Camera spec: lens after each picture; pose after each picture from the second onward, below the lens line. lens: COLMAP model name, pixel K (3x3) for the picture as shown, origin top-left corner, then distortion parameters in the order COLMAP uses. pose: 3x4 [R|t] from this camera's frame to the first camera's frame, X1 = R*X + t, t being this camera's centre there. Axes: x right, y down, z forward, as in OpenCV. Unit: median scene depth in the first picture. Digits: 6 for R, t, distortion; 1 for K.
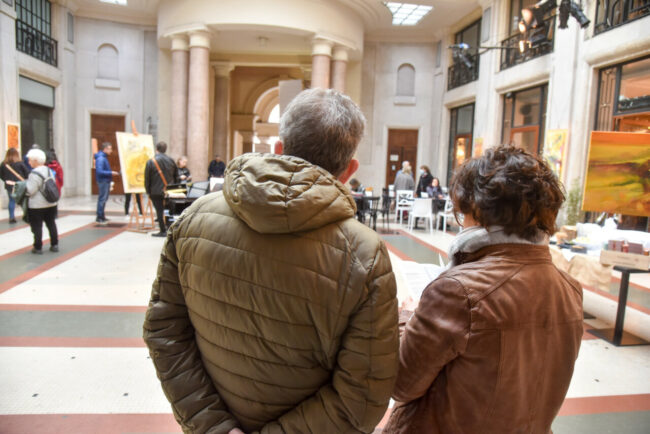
lens RADIAL K [[443.3, 0, 325.0], [0, 443.3, 217.0], [0, 0, 1]] dist [-0.108953, 0.048740]
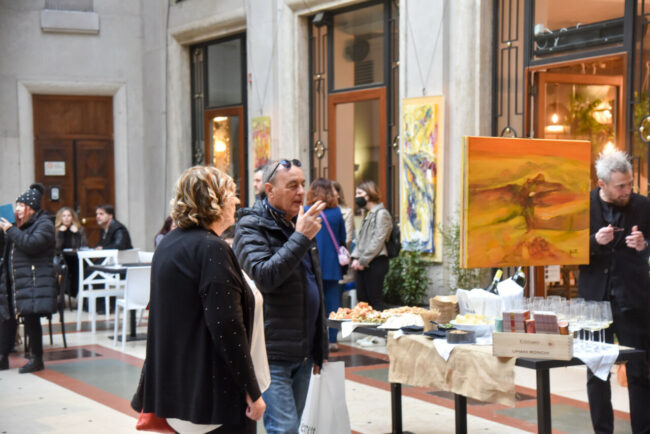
lens RADIAL K [[1207.4, 0, 326.6], [0, 1207.4, 233.8], [0, 0, 1]] dist [0.711821, 0.041796]
pose [[0.924227, -0.065860, 0.376121, -0.081369], [0.091562, 0.994500, -0.050852, 0.004771], [-0.370704, 0.081437, 0.925174, -0.218713]]
